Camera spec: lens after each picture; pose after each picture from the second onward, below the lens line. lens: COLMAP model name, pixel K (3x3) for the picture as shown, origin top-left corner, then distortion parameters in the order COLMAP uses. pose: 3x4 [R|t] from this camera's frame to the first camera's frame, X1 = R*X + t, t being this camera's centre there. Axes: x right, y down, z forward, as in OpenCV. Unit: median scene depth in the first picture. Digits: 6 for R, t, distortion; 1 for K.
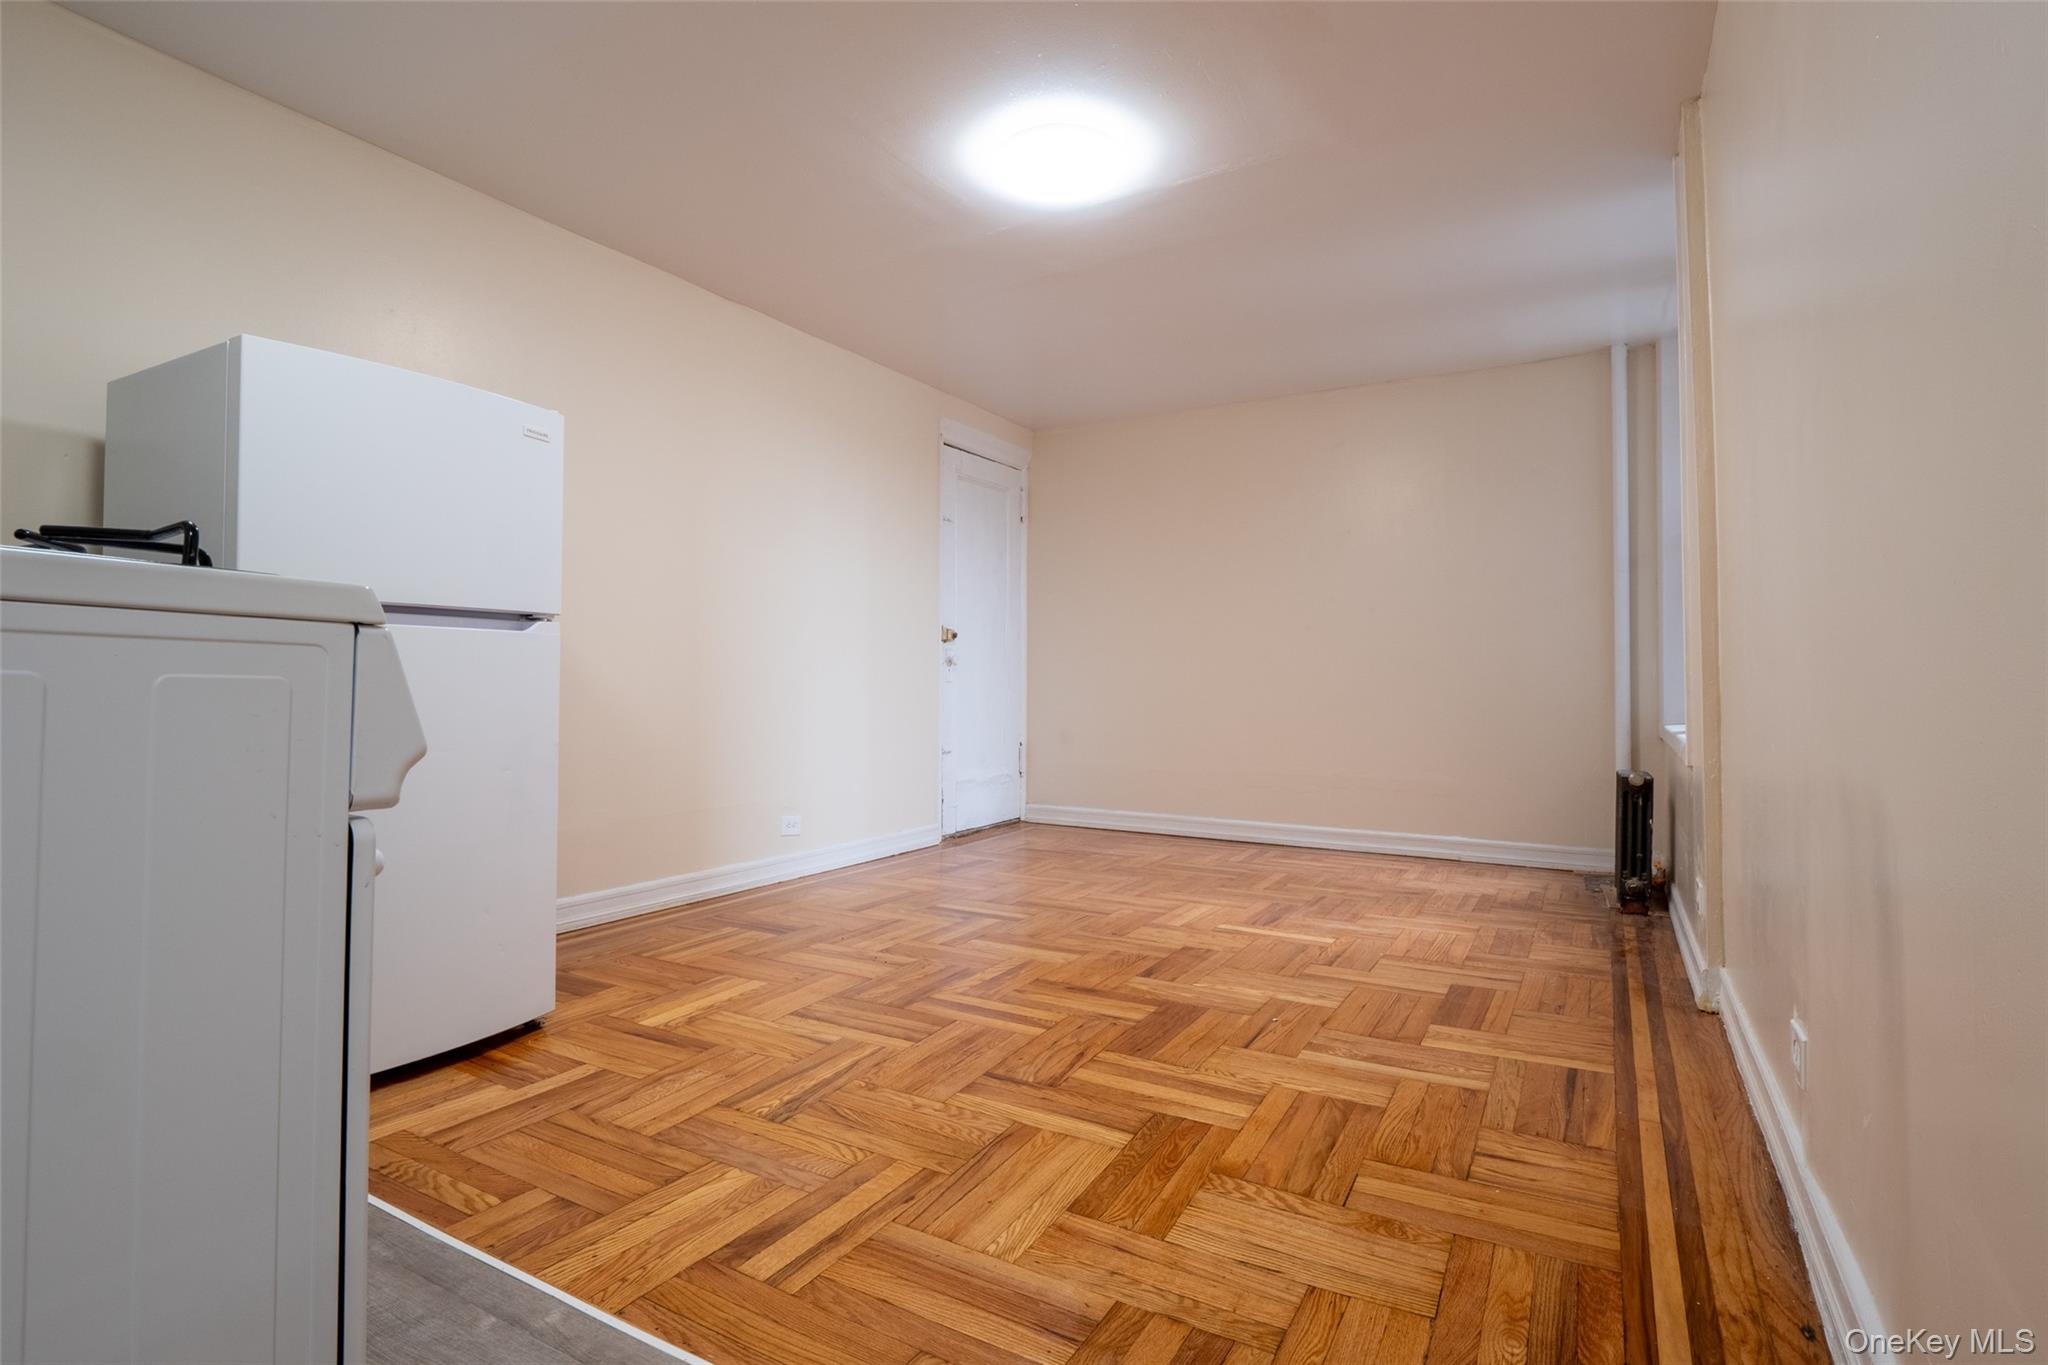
lens RADIAL K [[998.7, 0, 1024.0], [0, 998.7, 682.5], [0, 0, 1]] dist [0.000279, -0.016859]
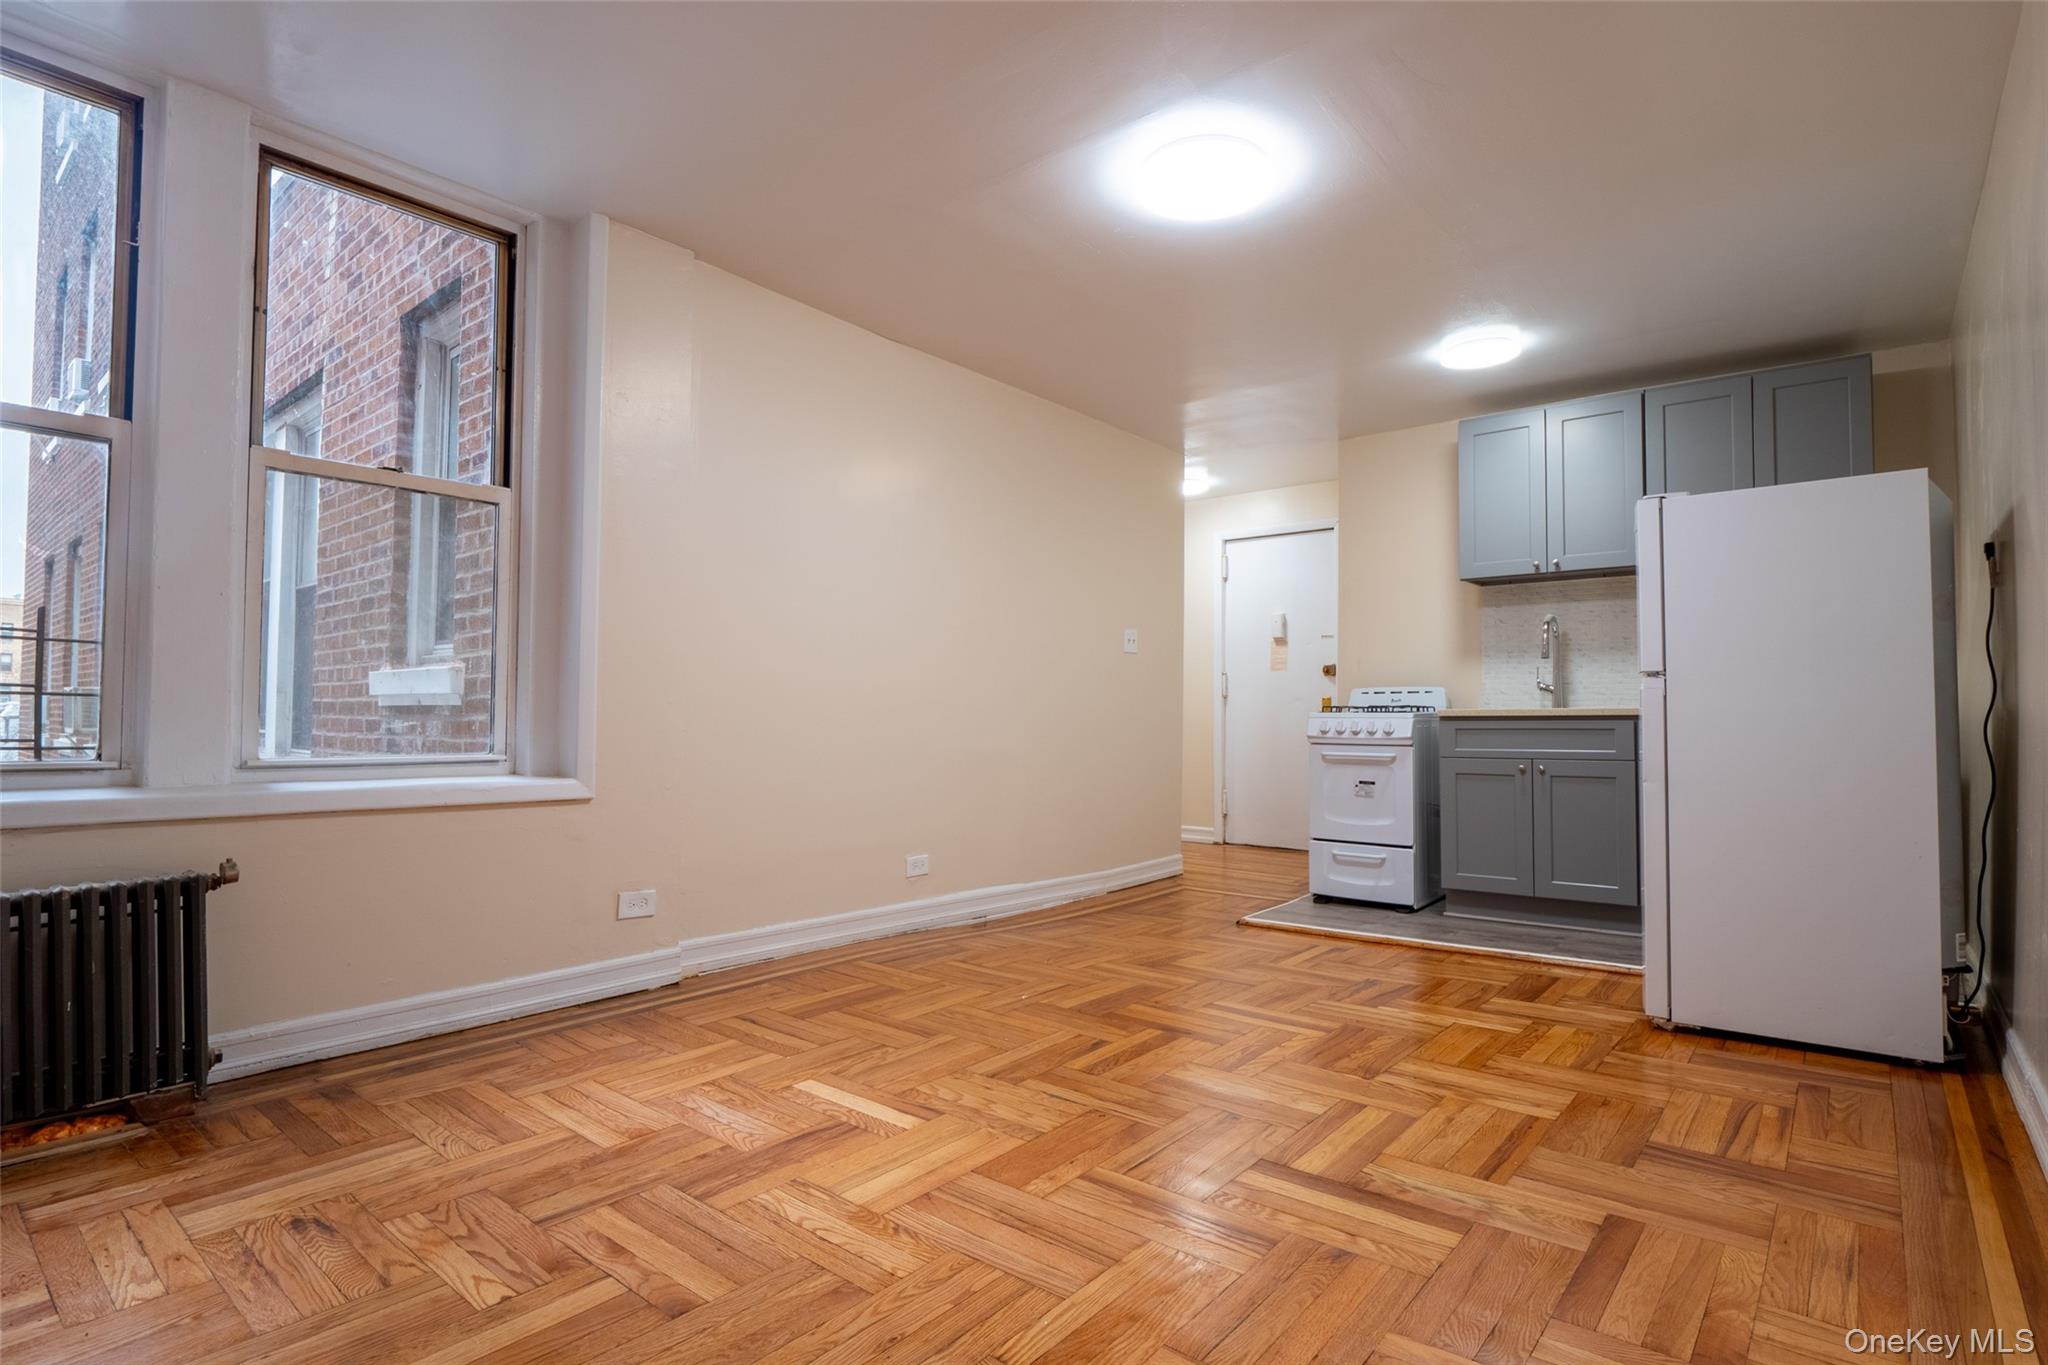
lens RADIAL K [[998.7, 0, 1024.0], [0, 998.7, 682.5], [0, 0, 1]] dist [0.000279, -0.016859]
pose [[-0.984896, -0.006535, 0.173025, 0.044105], [-0.013289, 0.999193, -0.037902, -0.001612], [-0.172638, -0.039629, -0.984188, 2.428431]]
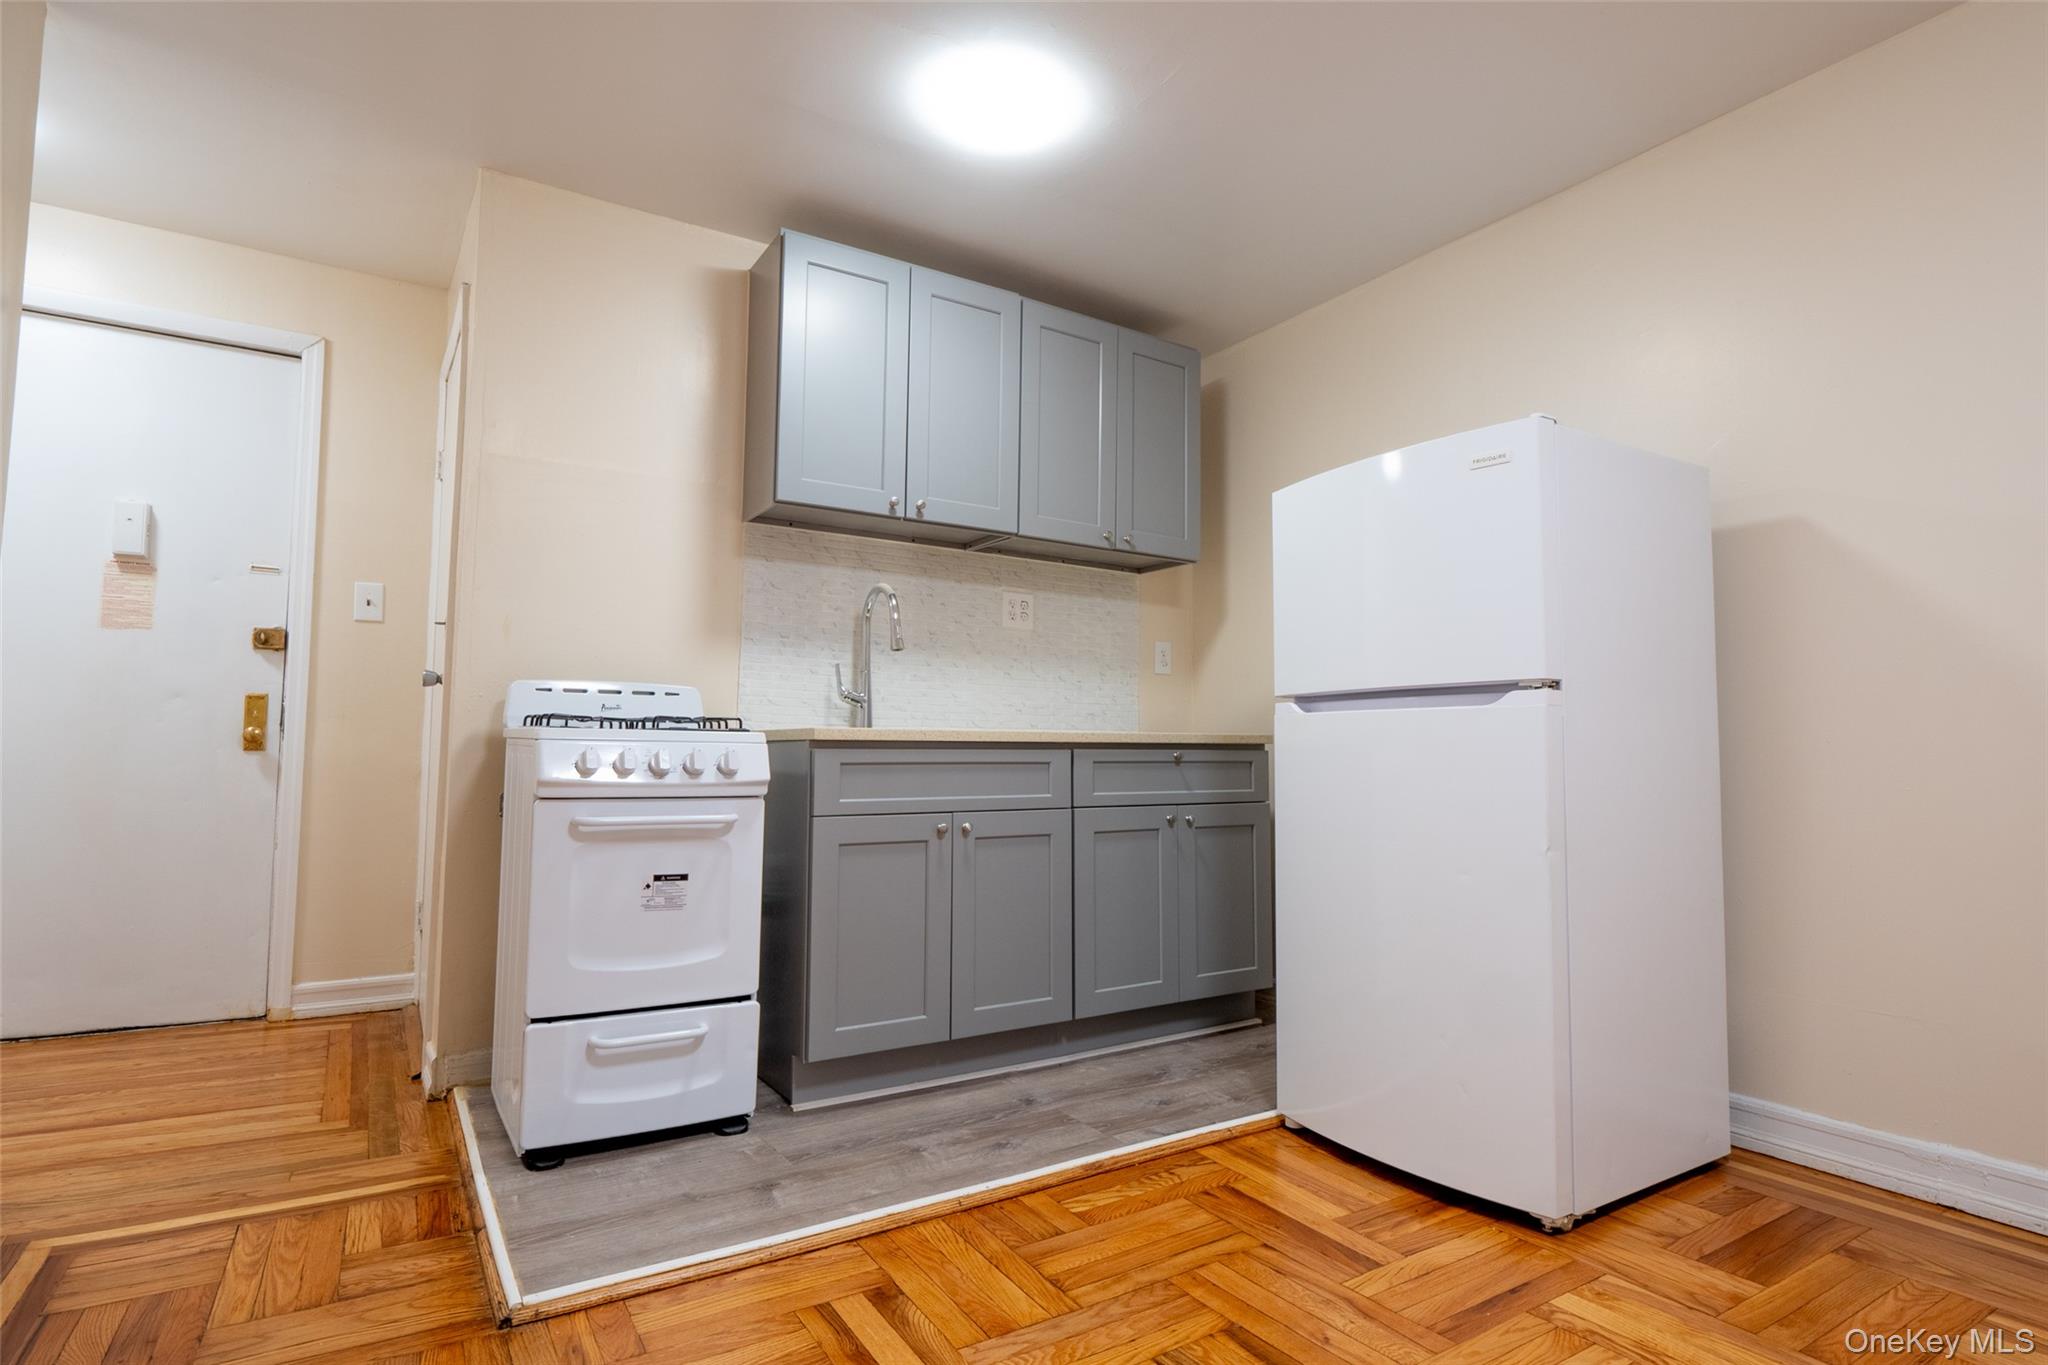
lens RADIAL K [[1048.2, 0, 1024.0], [0, 1048.2, 682.5], [0, 0, 1]] dist [-0.014532, -0.001087]
pose [[-0.474388, -0.072655, -0.877312, 0.439817], [-0.013691, 0.997077, -0.075171, -0.000577], [0.880209, -0.023649, -0.473996, 1.103612]]
